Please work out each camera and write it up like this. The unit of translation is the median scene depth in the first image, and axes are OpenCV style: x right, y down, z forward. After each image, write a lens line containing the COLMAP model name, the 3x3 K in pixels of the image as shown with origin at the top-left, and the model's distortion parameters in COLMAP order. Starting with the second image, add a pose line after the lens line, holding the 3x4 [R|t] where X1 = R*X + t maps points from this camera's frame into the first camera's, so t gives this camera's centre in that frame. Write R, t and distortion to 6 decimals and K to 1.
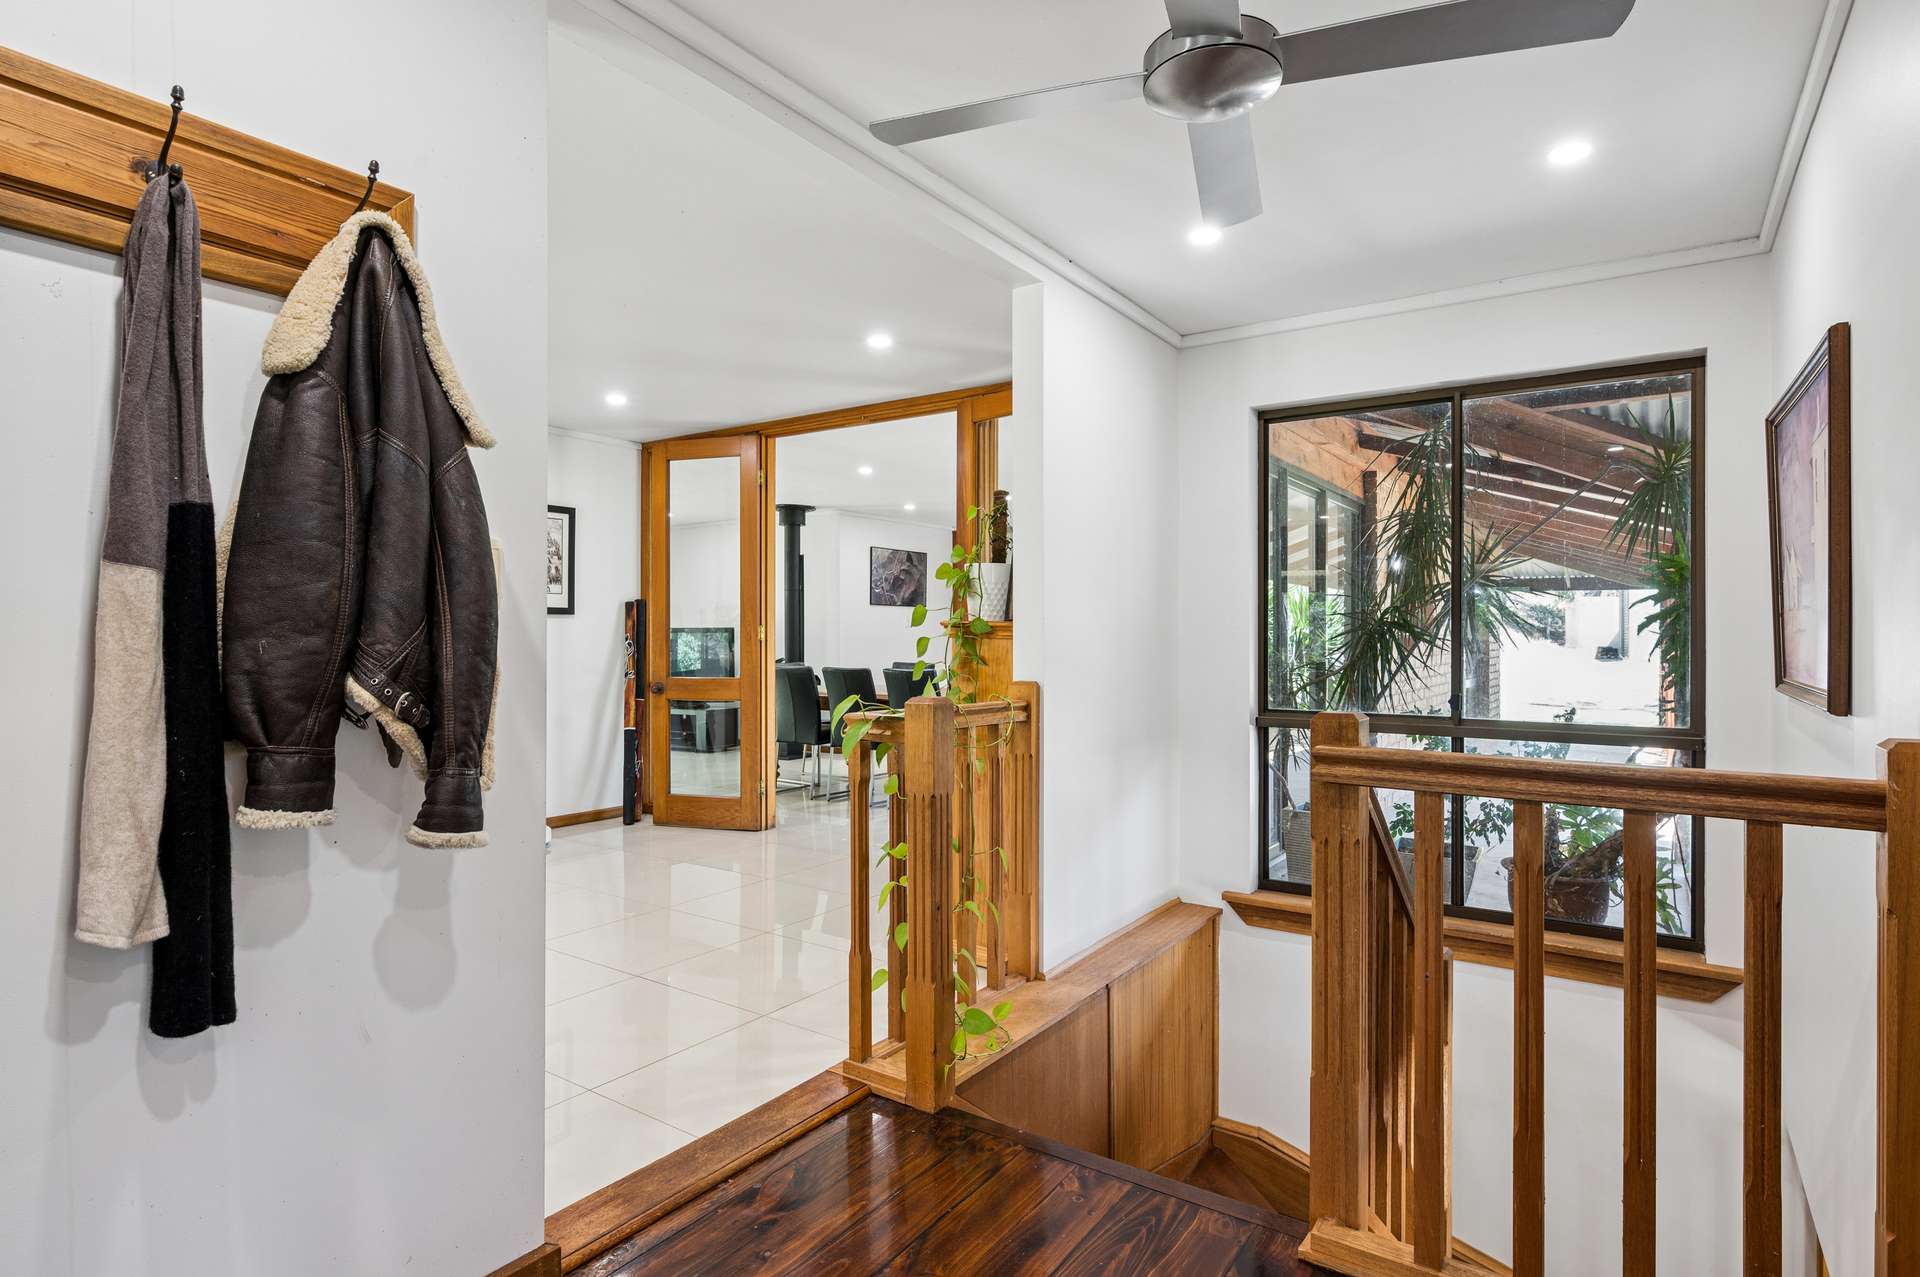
lens RADIAL K [[975.2, 0, 950.4], [0, 975.2, 647.4], [0, 0, 1]] dist [0.000334, 0.000192]
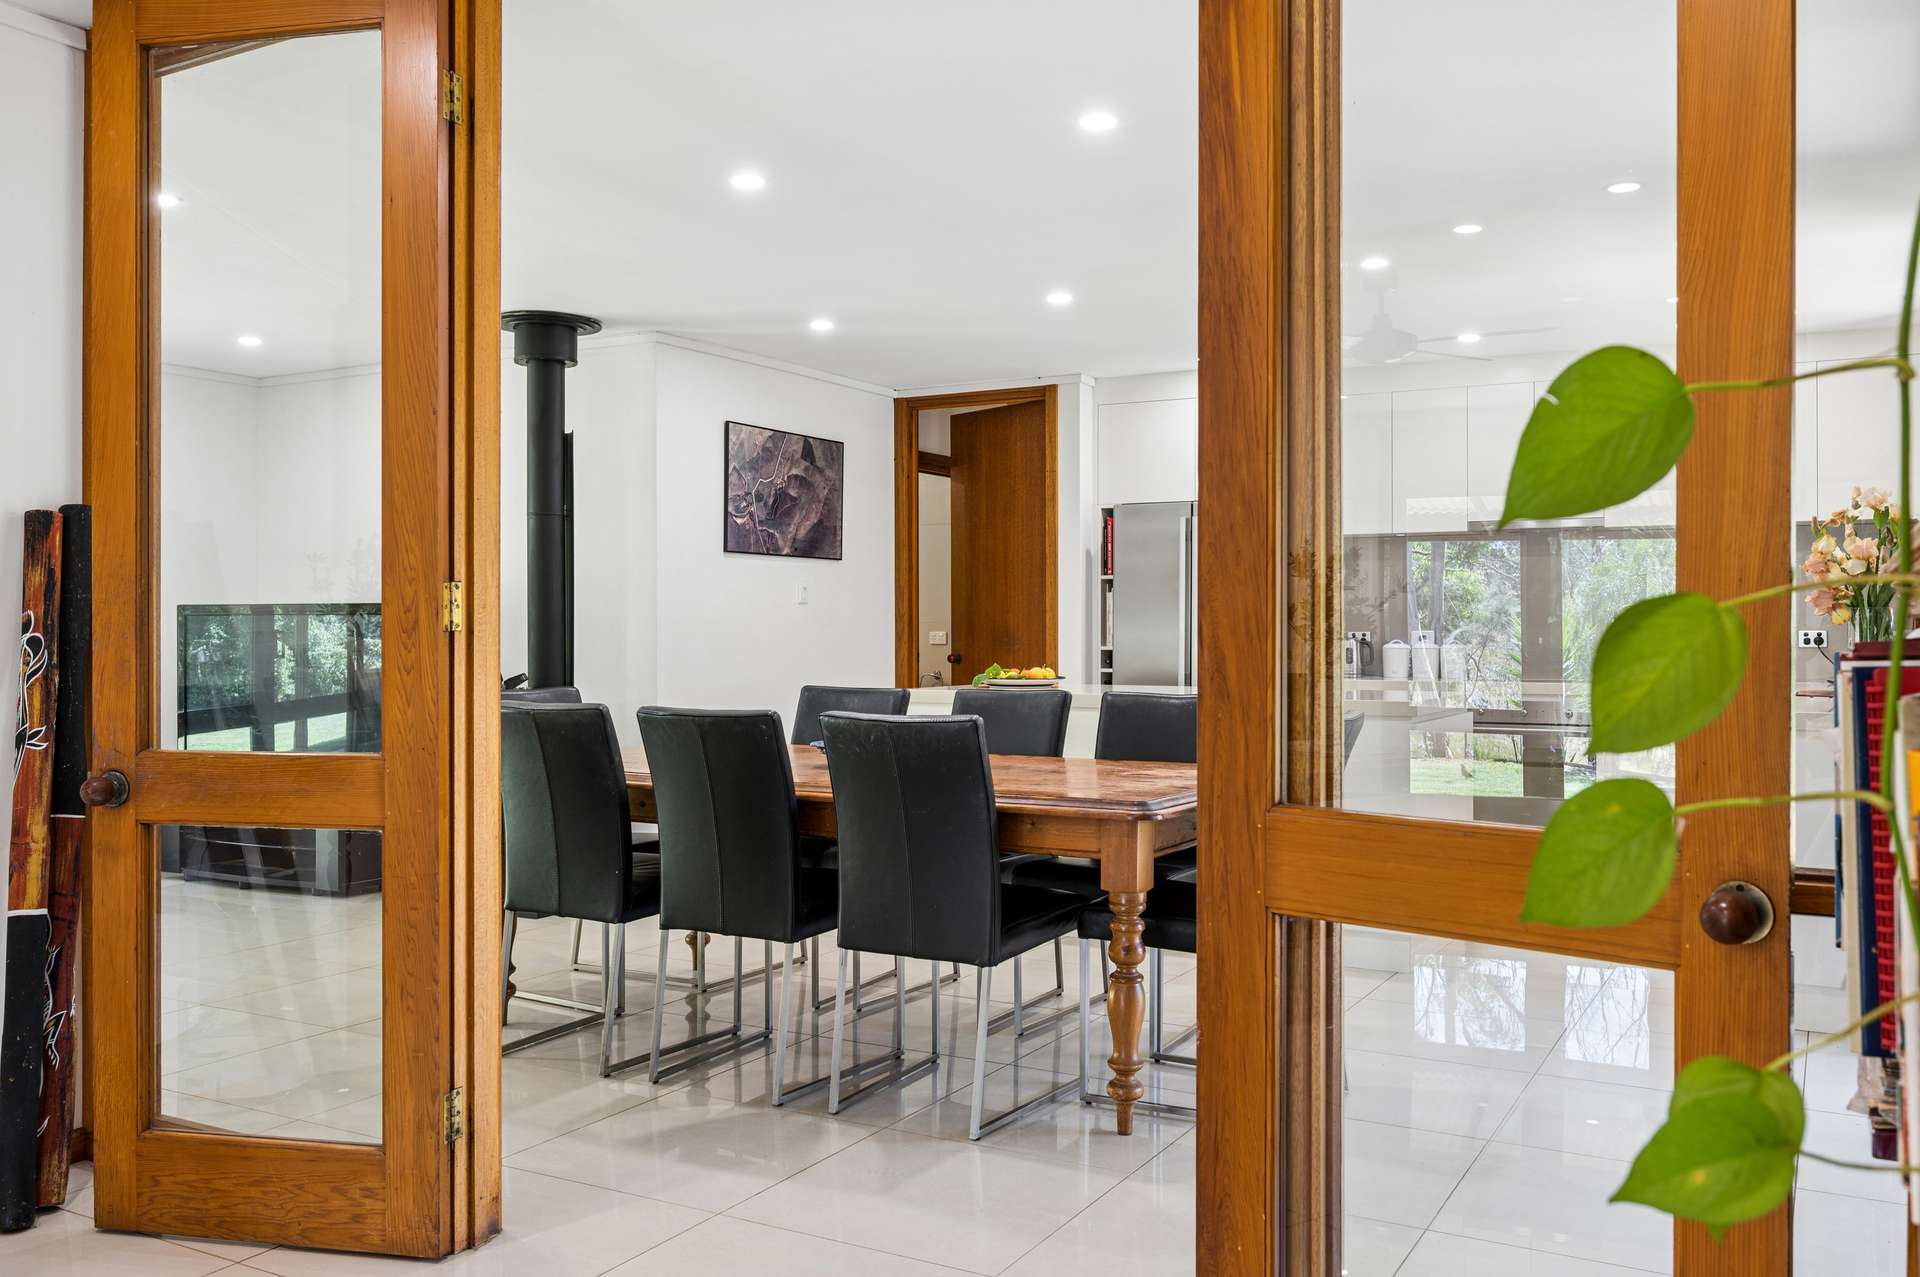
lens RADIAL K [[1553.3, 0, 974.6], [0, 1553.3, 626.8], [0, 0, 1]] dist [0.016886, 0.002448]
pose [[0.993235, 0.001526, 0.116113, -0.064021], [-0.000297, 0.999944, -0.010605, -0.002824], [-0.116122, 0.010499, 0.993179, 0.356588]]
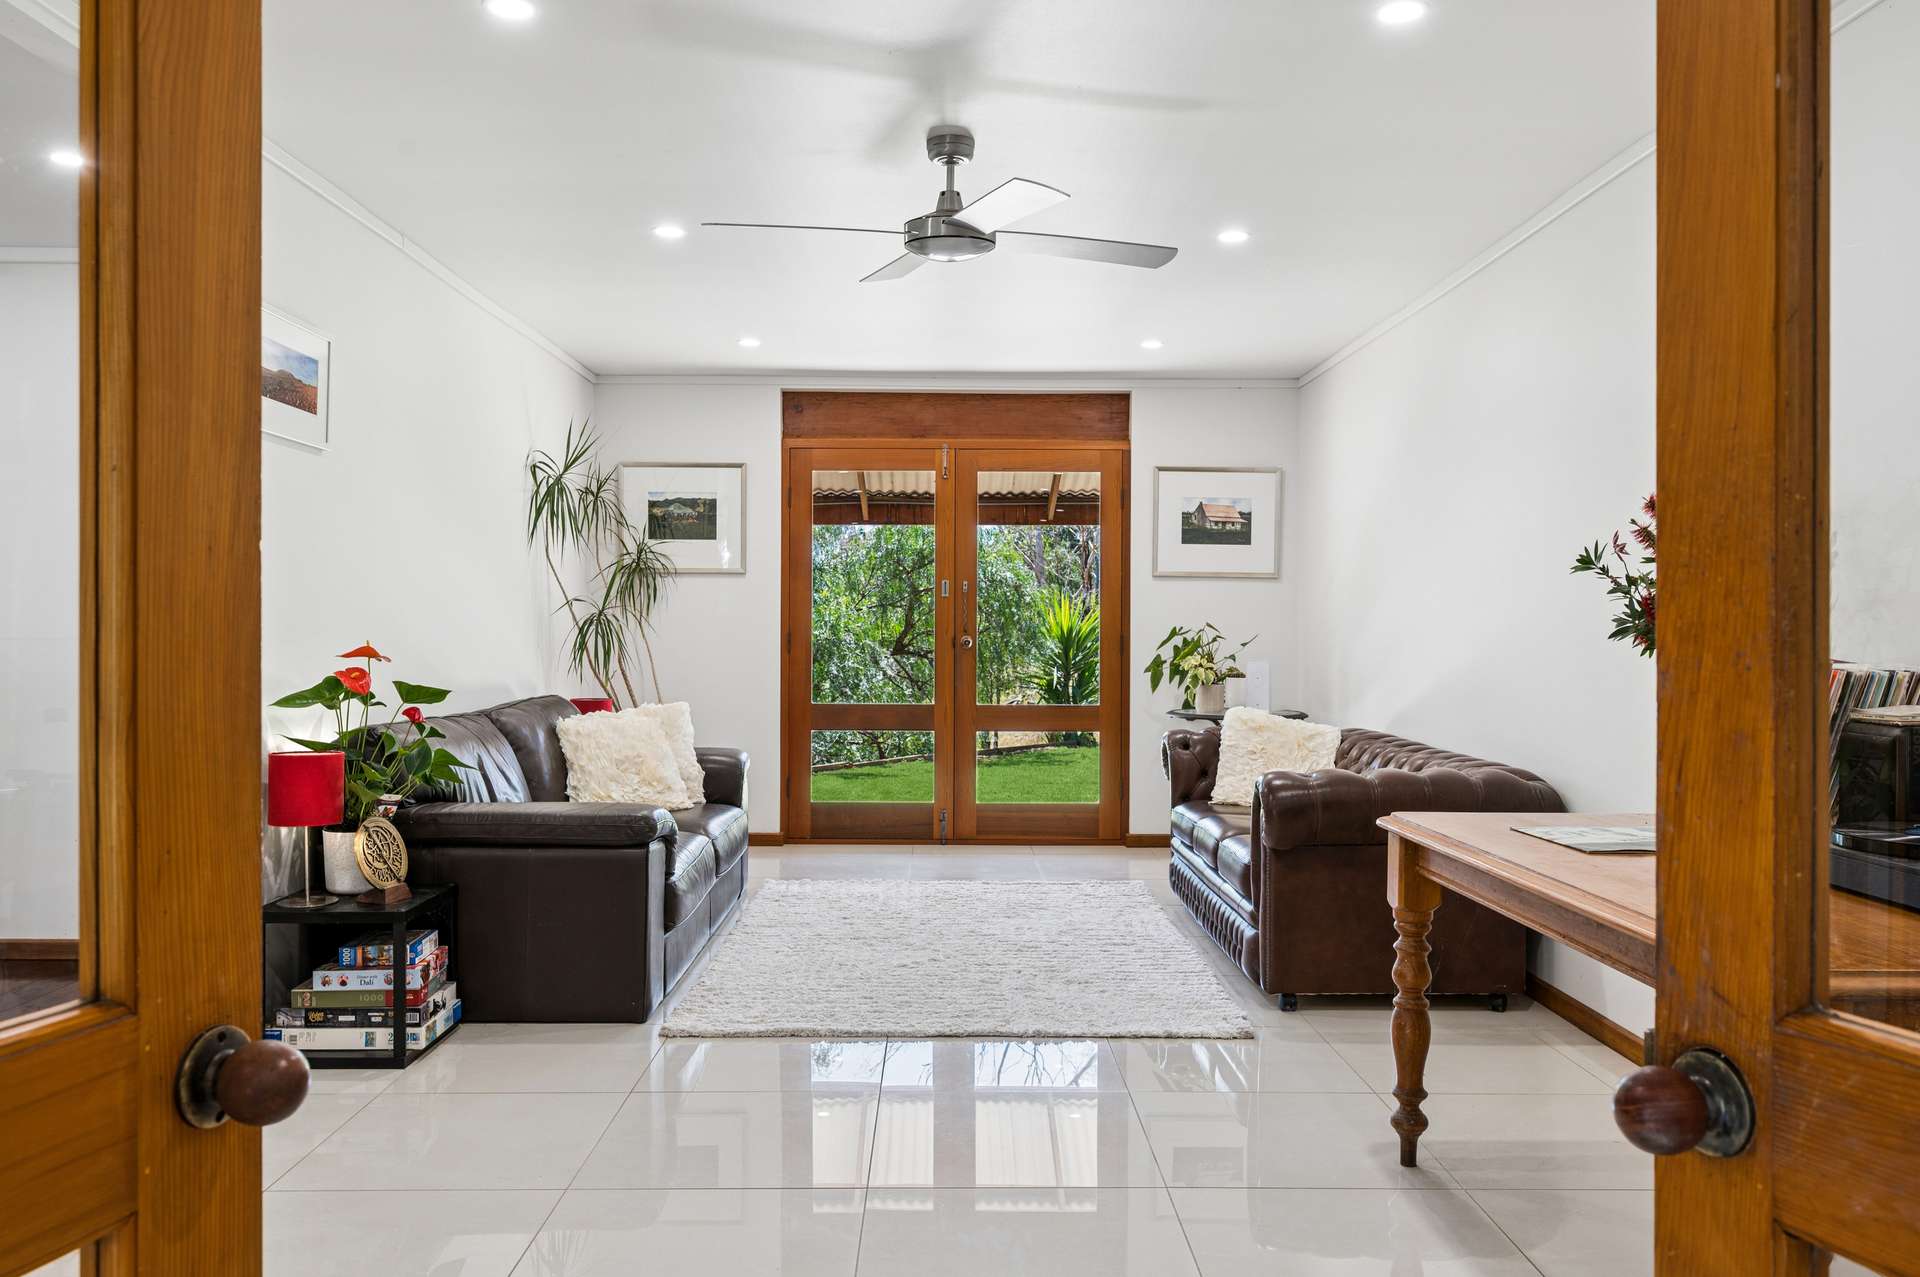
lens RADIAL K [[1392.8, 0, 960.7], [0, 1392.8, 637.7], [0, 0, 1]] dist [-0.003171, -0.001362]
pose [[0.594963, 0.004844, -0.803738, -0.175480], [-0.008245, 0.999966, -0.000077, -0.006171], [0.803711, 0.006673, 0.594983, 0.648492]]
